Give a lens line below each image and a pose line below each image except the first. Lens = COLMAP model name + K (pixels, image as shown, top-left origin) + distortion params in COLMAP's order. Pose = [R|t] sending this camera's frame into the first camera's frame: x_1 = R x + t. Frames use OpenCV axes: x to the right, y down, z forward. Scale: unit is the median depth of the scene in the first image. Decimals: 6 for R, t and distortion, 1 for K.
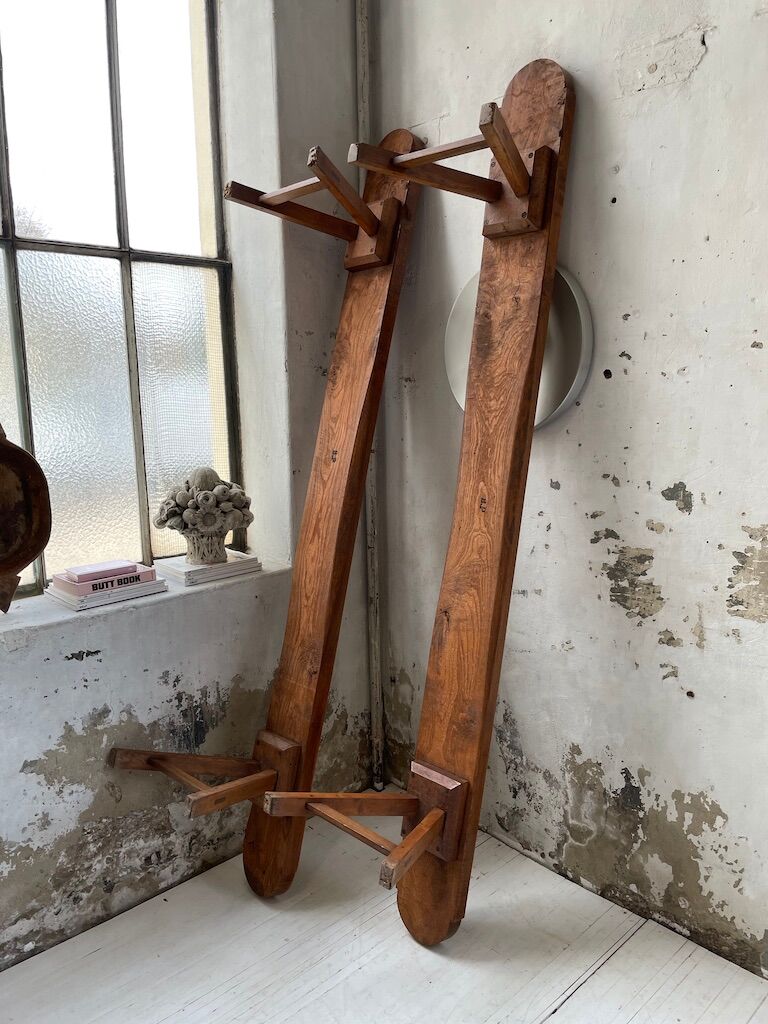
lens RADIAL K [[778.4, 0, 380.2], [0, 778.4, 500.2], [0, 0, 1]] dist [0.082876, -0.114707]
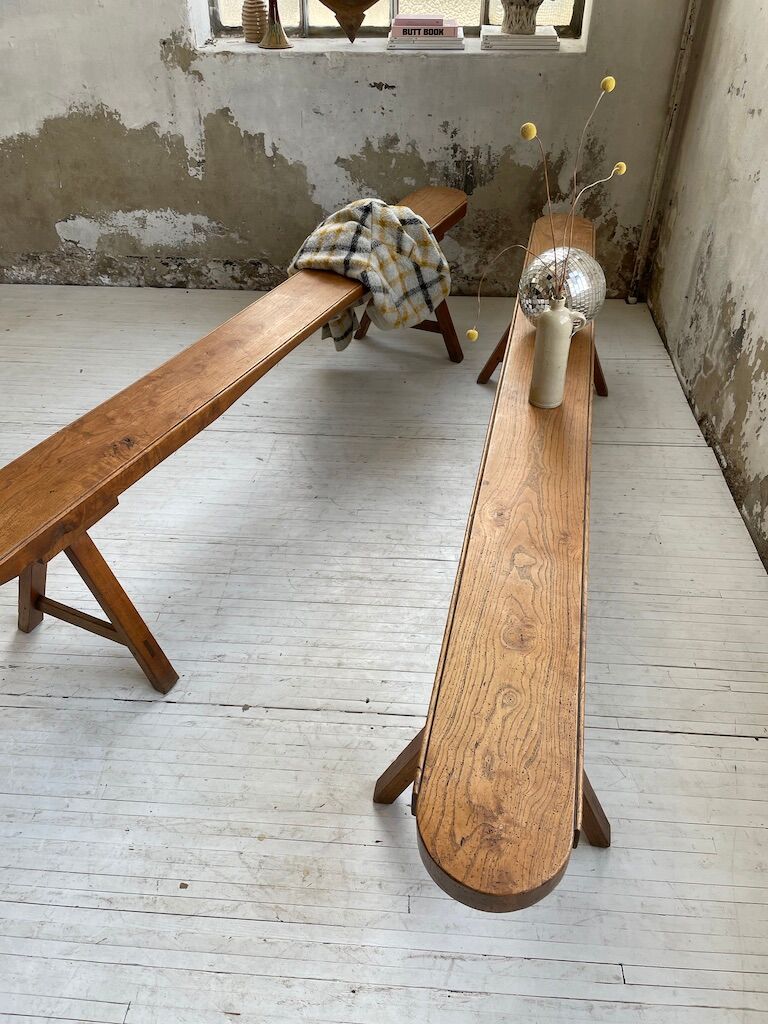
lens RADIAL K [[778.4, 0, 381.9], [0, 778.4, 505.1], [0, 0, 1]] dist [0.082876, -0.114707]
pose [[0.678342, 0.473486, -0.561839, 0.672321], [-0.123107, 0.827103, 0.548402, 0.047213], [0.724360, -0.302838, 0.619348, -0.043164]]
